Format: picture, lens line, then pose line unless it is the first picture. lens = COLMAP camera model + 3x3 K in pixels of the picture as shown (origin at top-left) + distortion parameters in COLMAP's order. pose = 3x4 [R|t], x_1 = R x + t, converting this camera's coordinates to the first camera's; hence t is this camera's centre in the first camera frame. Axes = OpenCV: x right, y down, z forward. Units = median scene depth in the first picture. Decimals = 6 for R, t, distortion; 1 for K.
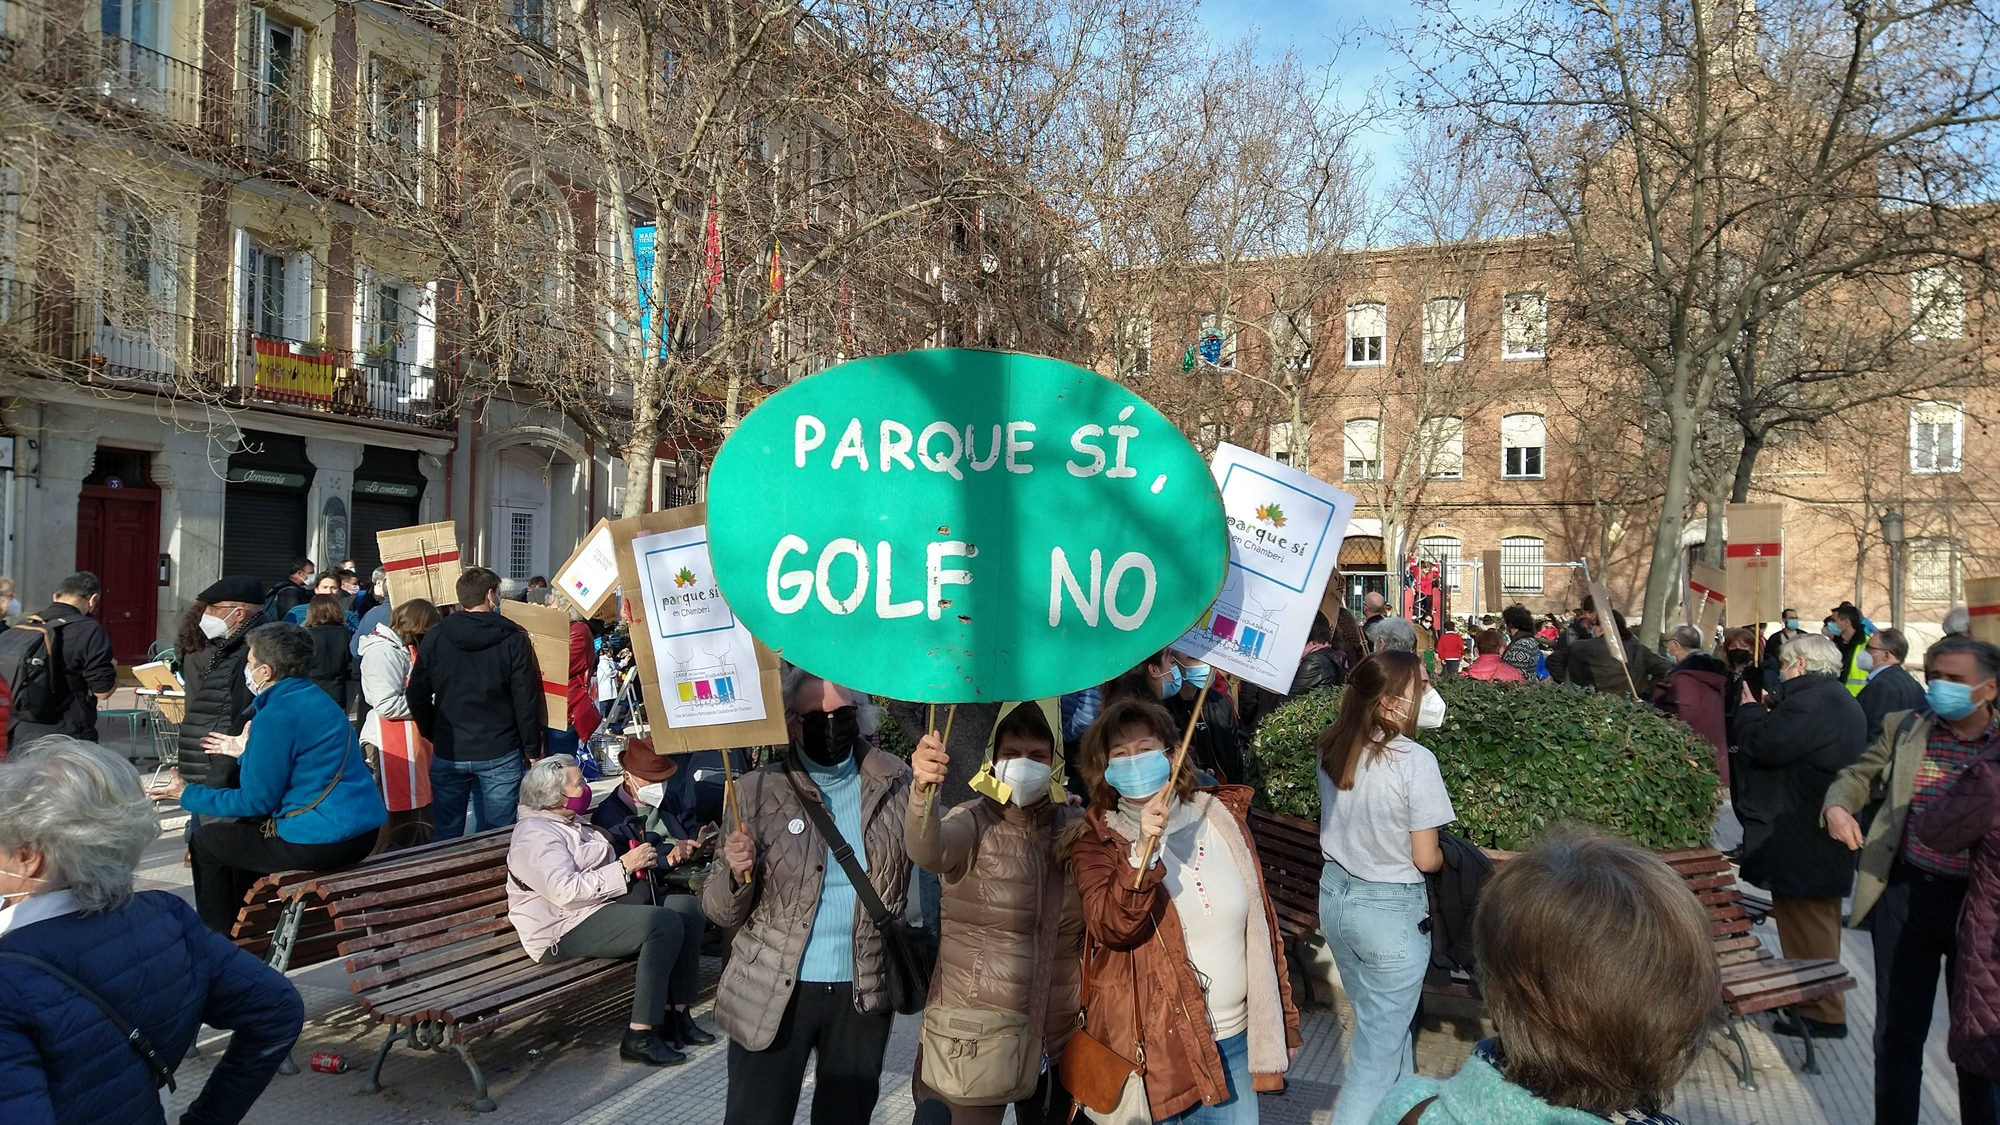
lens RADIAL K [[1484.1, 0, 1000.6], [0, 1484.1, 553.4], [0, 0, 1]] dist [0.129059, -0.163392]
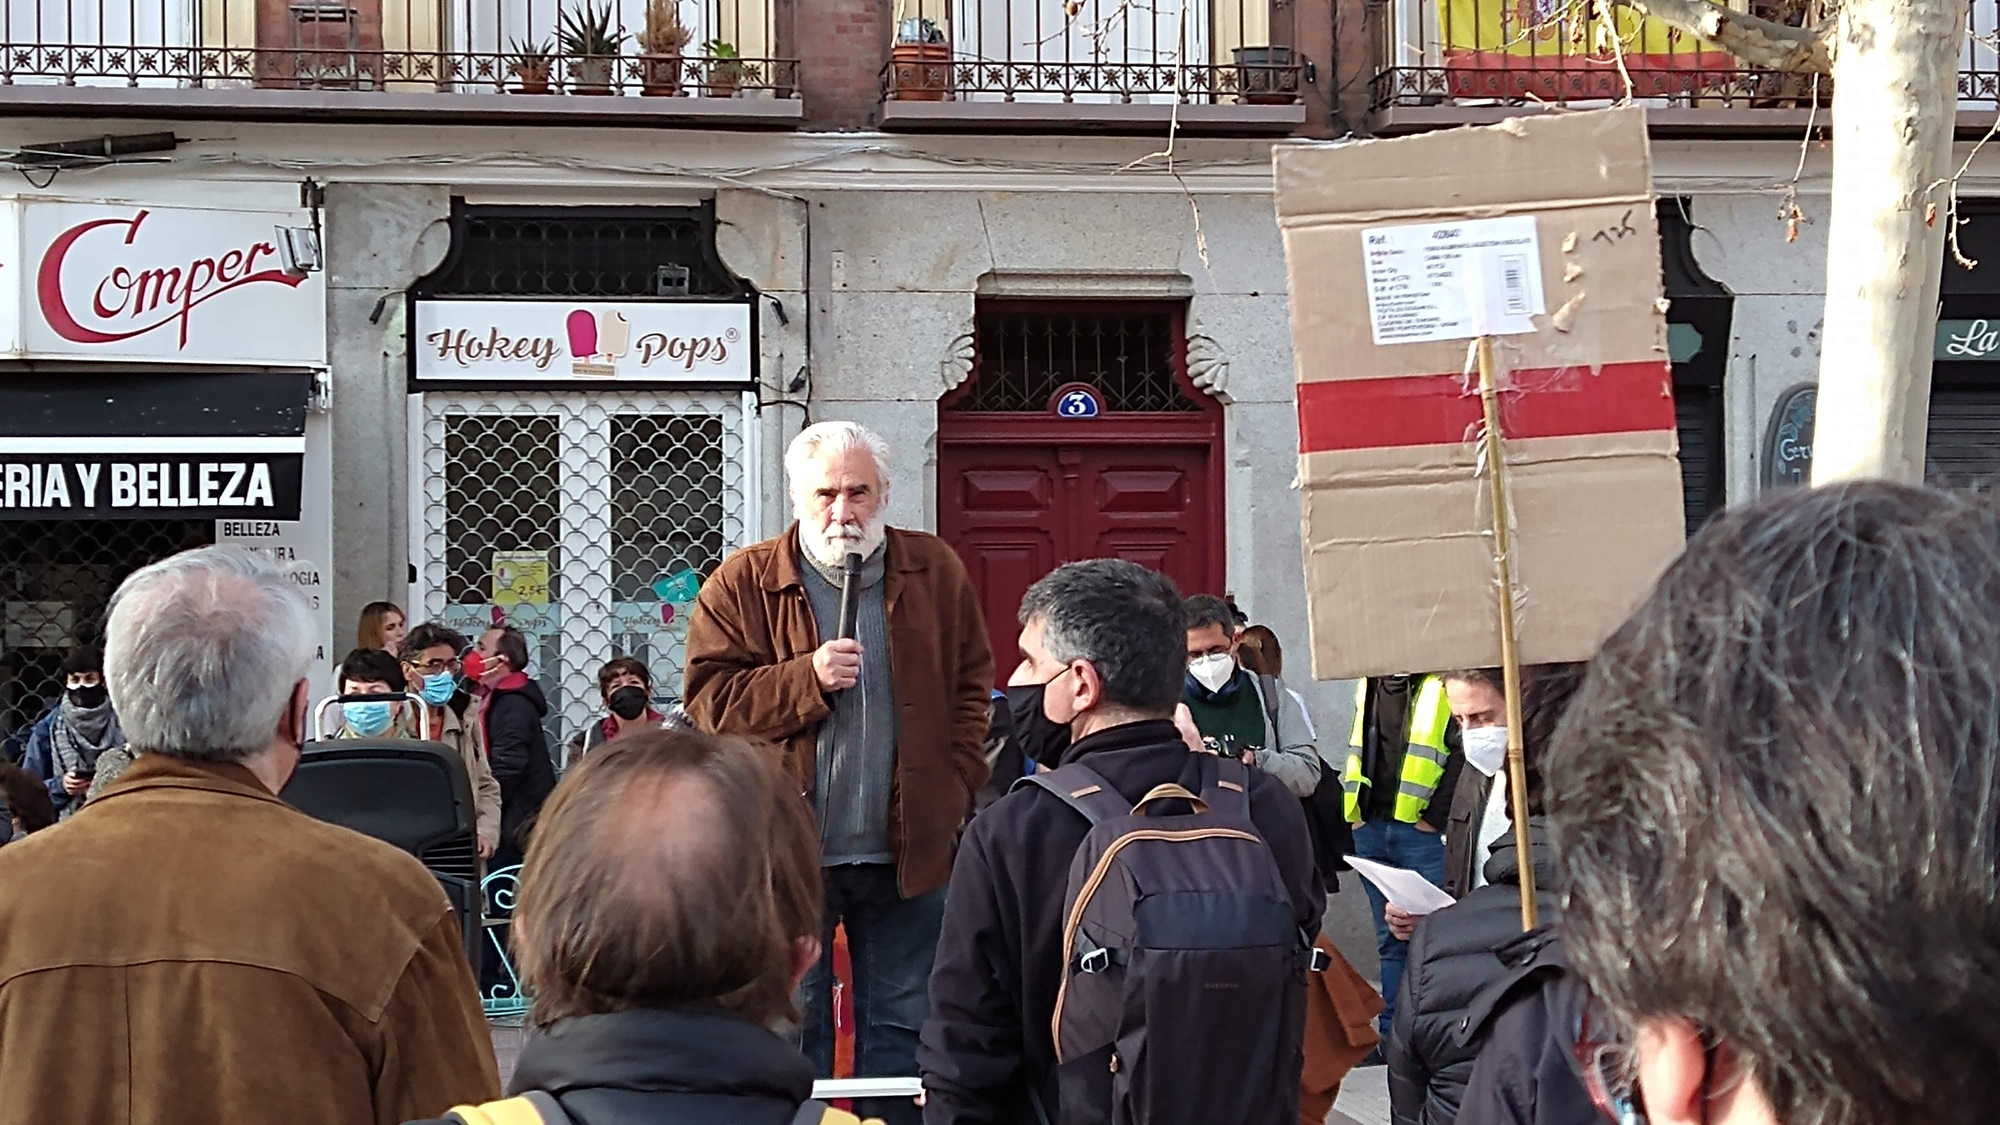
lens RADIAL K [[3648.5, 0, 1000.0], [0, 3648.5, 562.5], [0, 0, 1]] dist [0.329398, -1.819186]
pose [[0.490560, -0.045836, -0.870201, 0.132634], [0.045053, 0.998614, -0.027202, 0.012365], [0.870242, -0.025861, 0.491945, 0.523466]]
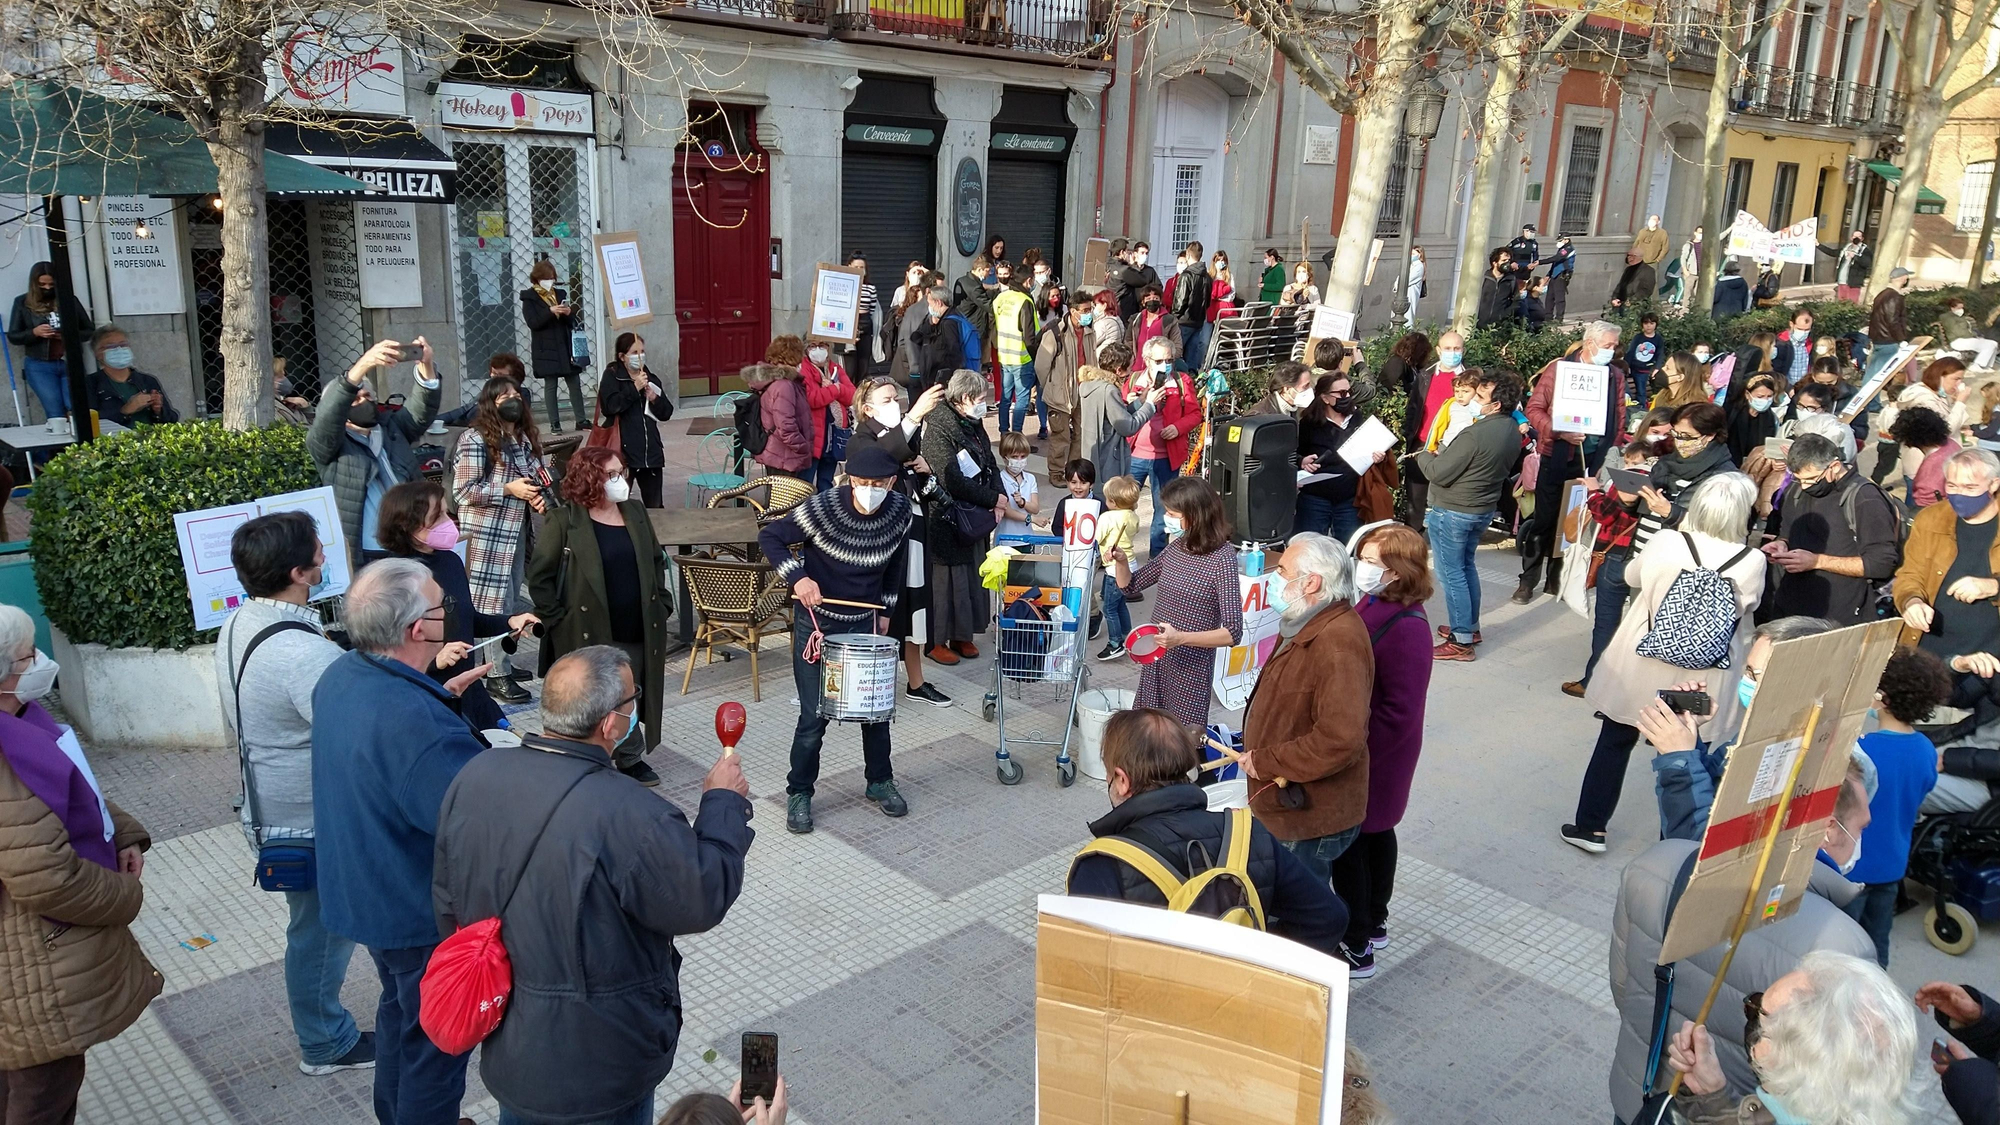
lens RADIAL K [[1484.1, 0, 1000.6], [0, 1484.1, 553.4], [0, 0, 1]] dist [0.129059, -0.163392]
pose [[0.912268, 0.113279, -0.393618, -0.101057], [-0.007150, 0.965253, 0.261219, -0.044569], [0.409532, -0.235487, 0.881379, 0.289590]]
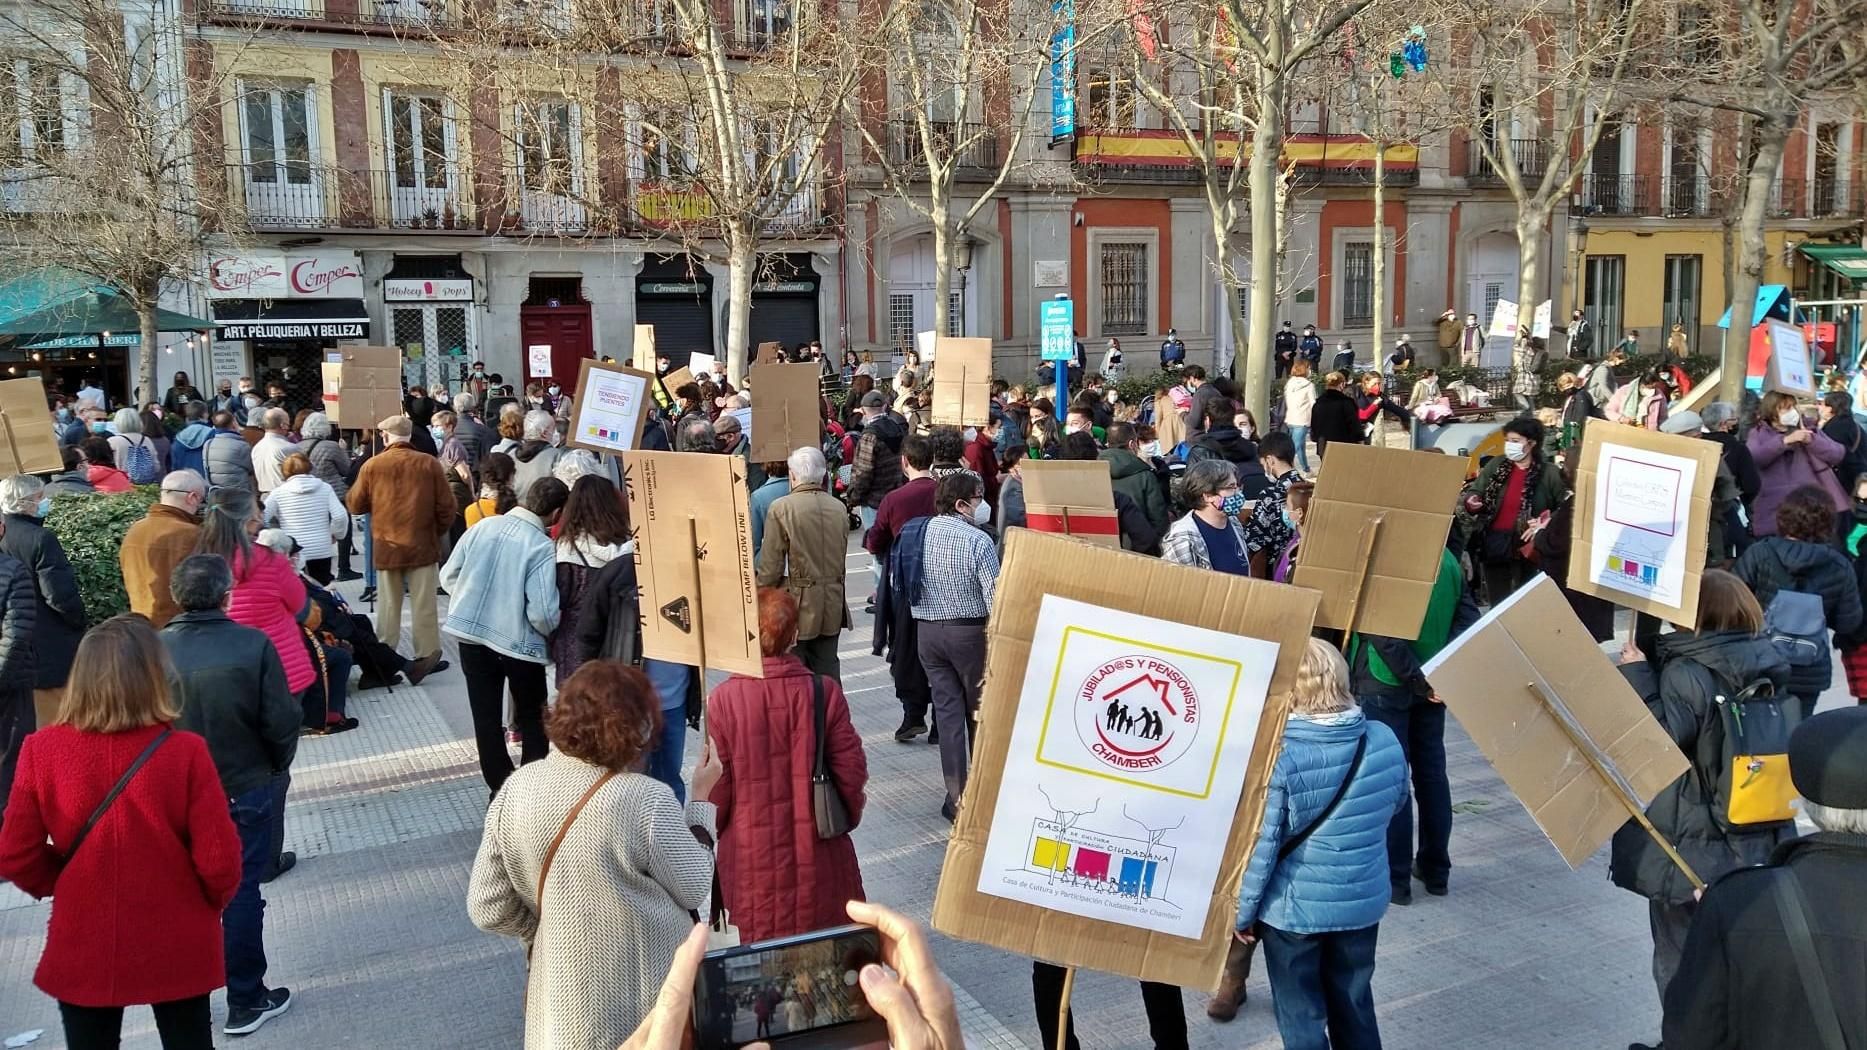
lens RADIAL K [[1491.1, 0, 859.4], [0, 1491.1, 484.5], [0, 0, 1]] dist [0.104039, -0.096909]
pose [[0.723029, 0.036568, -0.689849, 0.546064], [0.057420, 0.991961, 0.112764, -0.018354], [0.688427, -0.121143, 0.715117, 0.163408]]
